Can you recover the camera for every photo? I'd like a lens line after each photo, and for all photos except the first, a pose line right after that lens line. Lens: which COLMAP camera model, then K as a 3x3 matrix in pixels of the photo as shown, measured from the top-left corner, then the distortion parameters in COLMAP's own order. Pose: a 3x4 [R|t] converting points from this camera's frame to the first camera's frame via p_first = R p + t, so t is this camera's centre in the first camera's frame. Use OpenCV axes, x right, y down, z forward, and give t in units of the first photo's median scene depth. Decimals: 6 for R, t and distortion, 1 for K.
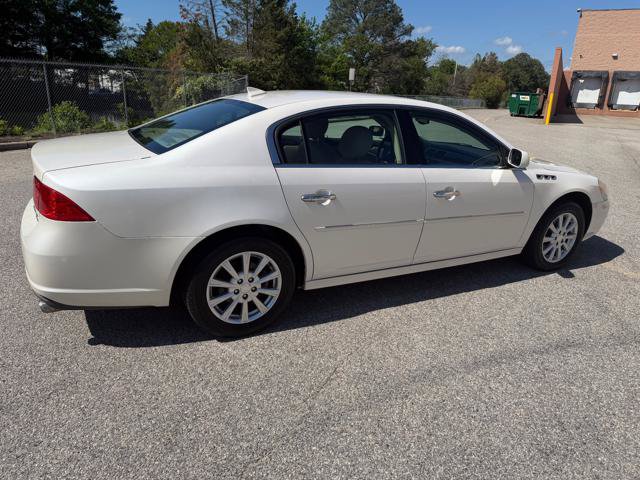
lens RADIAL K [[450.8, 0, 325.0], [0, 450.8, 238.7], [0, 0, 1]] dist [0.036168, -0.043500]
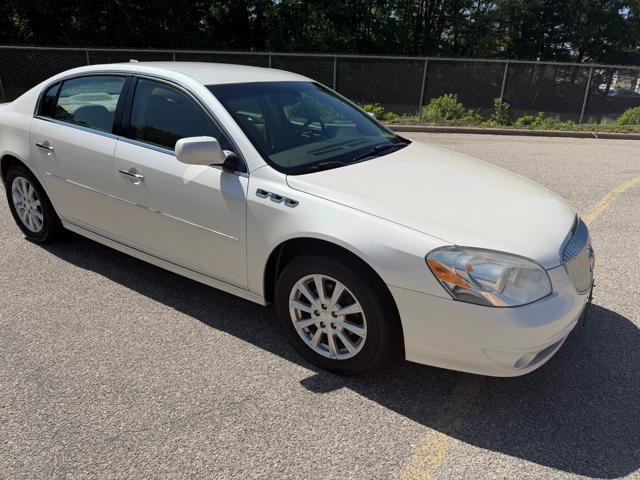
lens RADIAL K [[454.2, 0, 326.1], [0, 454.2, 240.2], [0, 0, 1]] dist [0.037373, -0.047310]
pose [[0.482607, 0.291129, -0.826036, 0.128303], [-0.294817, 0.942099, 0.159789, -0.024574], [0.824727, 0.166414, 0.540493, 0.090239]]
